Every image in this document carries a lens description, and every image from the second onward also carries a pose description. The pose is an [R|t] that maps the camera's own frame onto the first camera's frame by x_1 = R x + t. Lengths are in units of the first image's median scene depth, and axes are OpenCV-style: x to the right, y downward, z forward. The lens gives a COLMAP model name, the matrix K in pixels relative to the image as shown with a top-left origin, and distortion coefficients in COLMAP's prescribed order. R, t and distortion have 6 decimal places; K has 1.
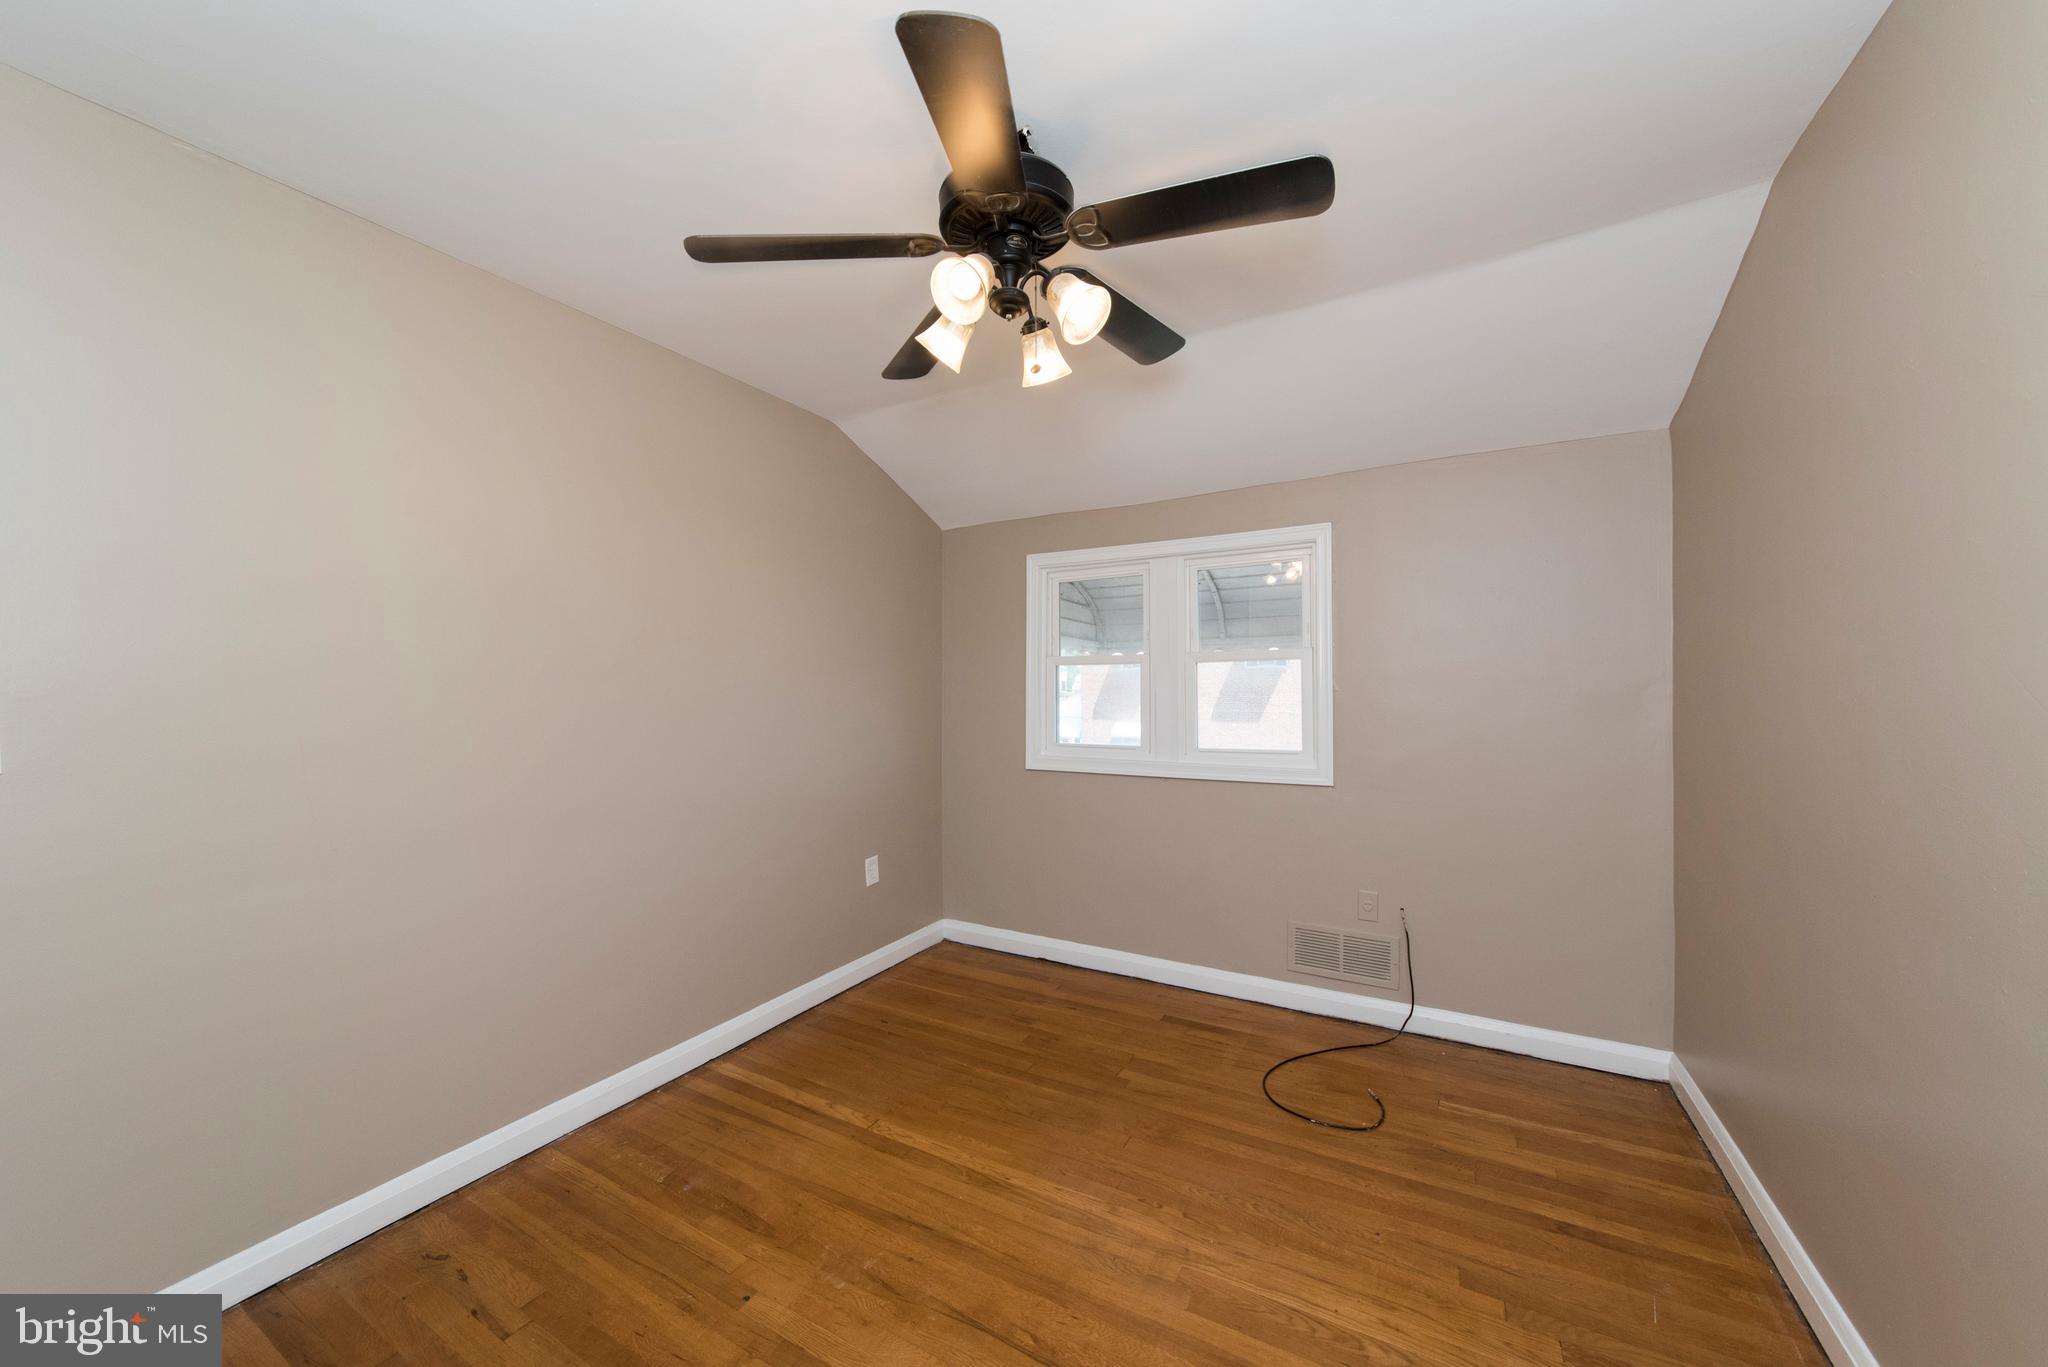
lens RADIAL K [[737.7, 0, 1034.1], [0, 737.7, 677.2], [0, 0, 1]] dist [0.000882, -0.000829]
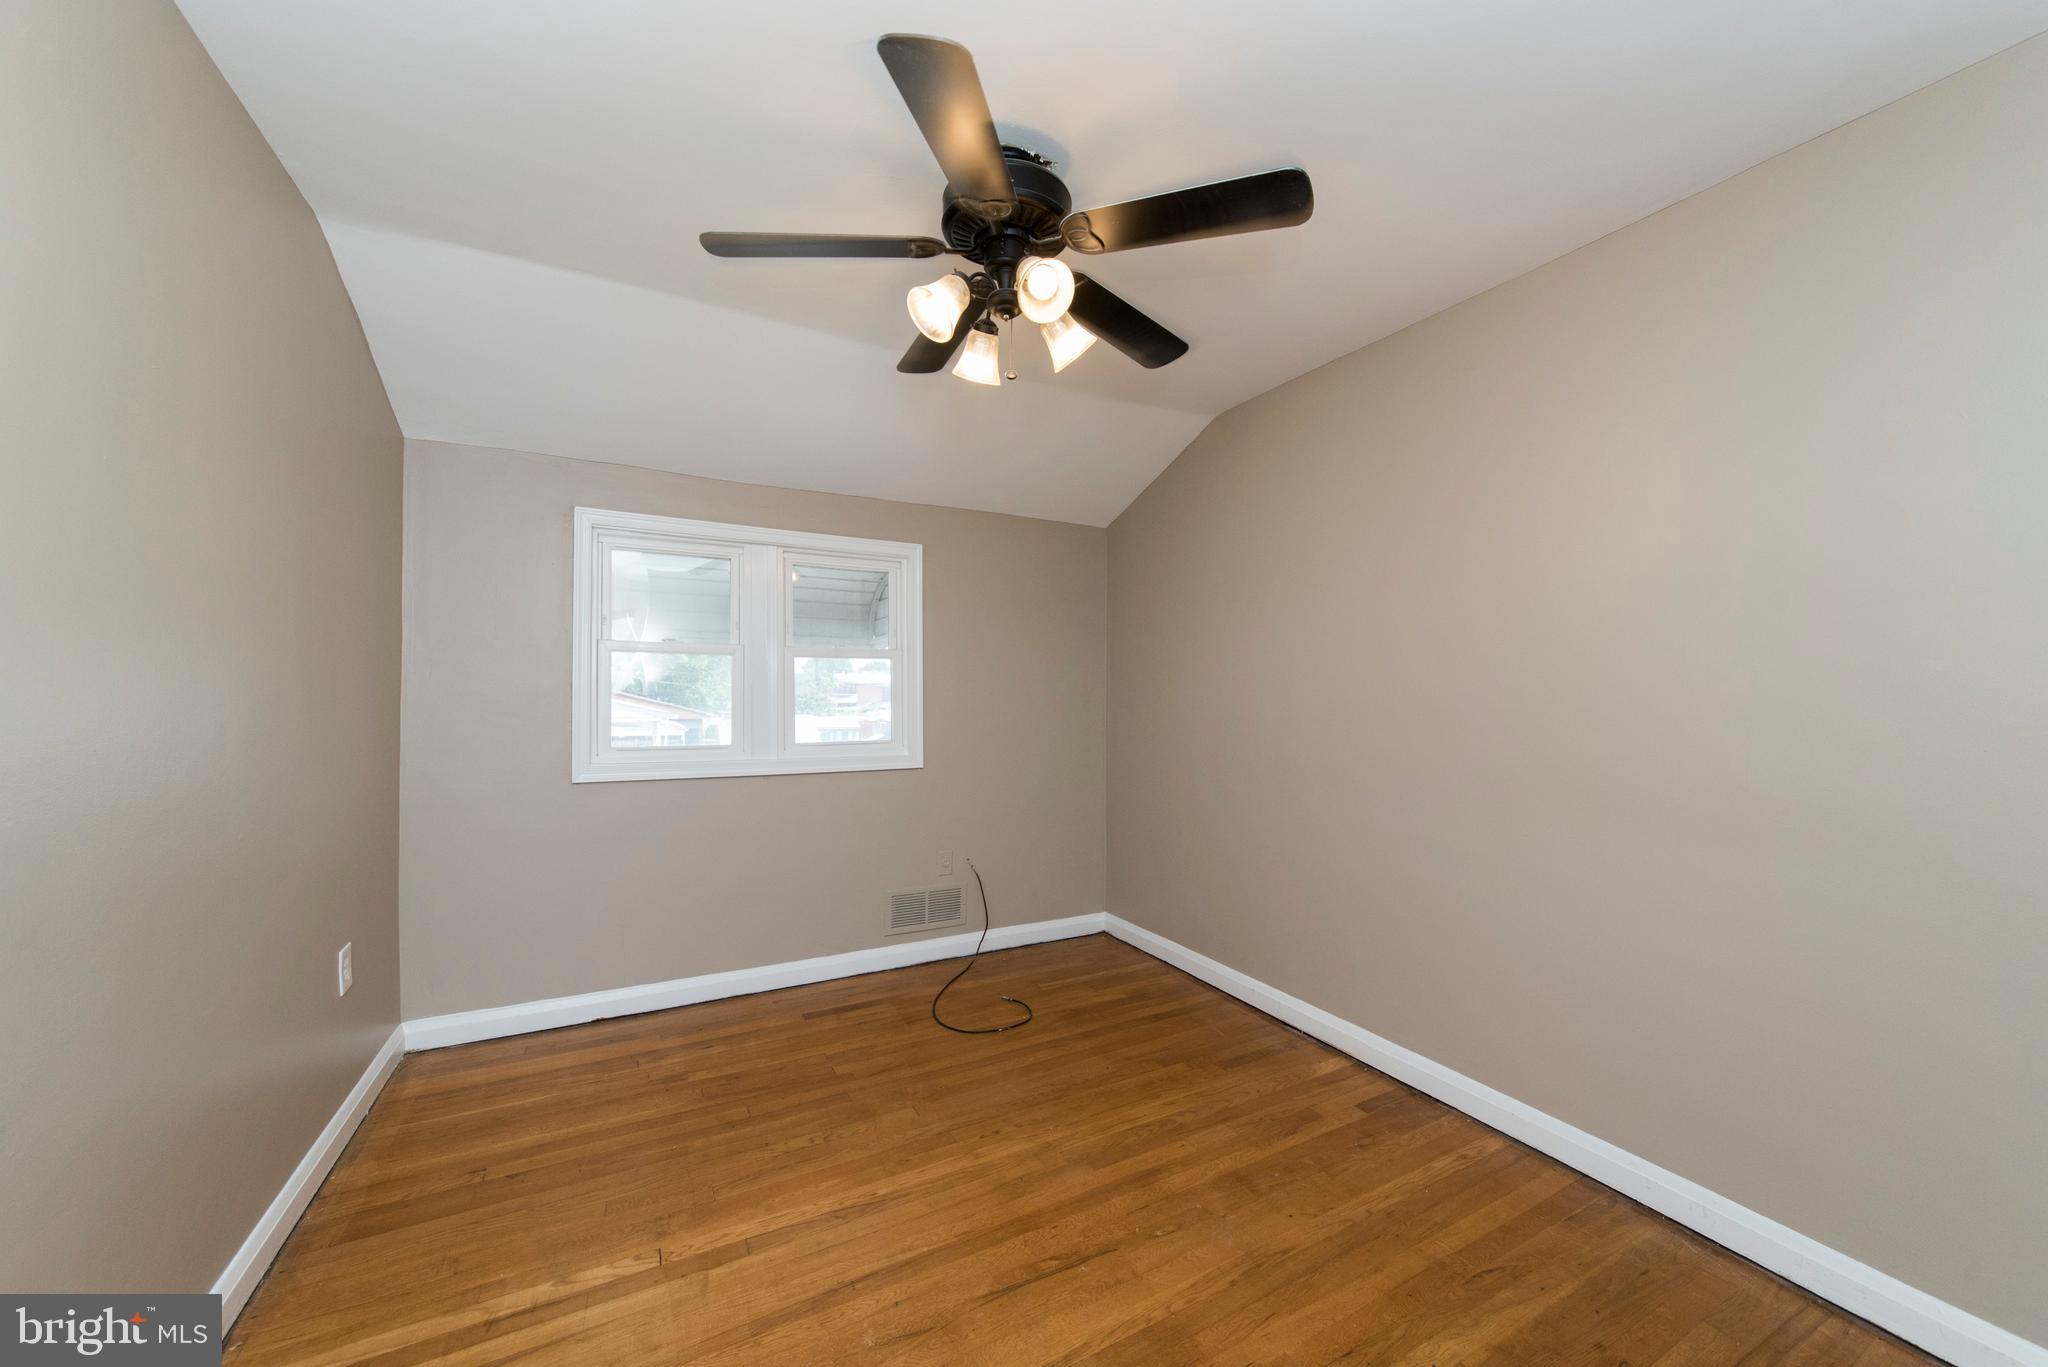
lens RADIAL K [[737.7, 0, 1008.6], [0, 737.7, 693.3], [0, 0, 1]] dist [0.000882, -0.000829]
pose [[0.554724, 0.007984, 0.831996, -0.614617], [-0.017471, 0.999845, 0.002054, 0.028809], [-0.831851, -0.015675, 0.554777, 0.288919]]
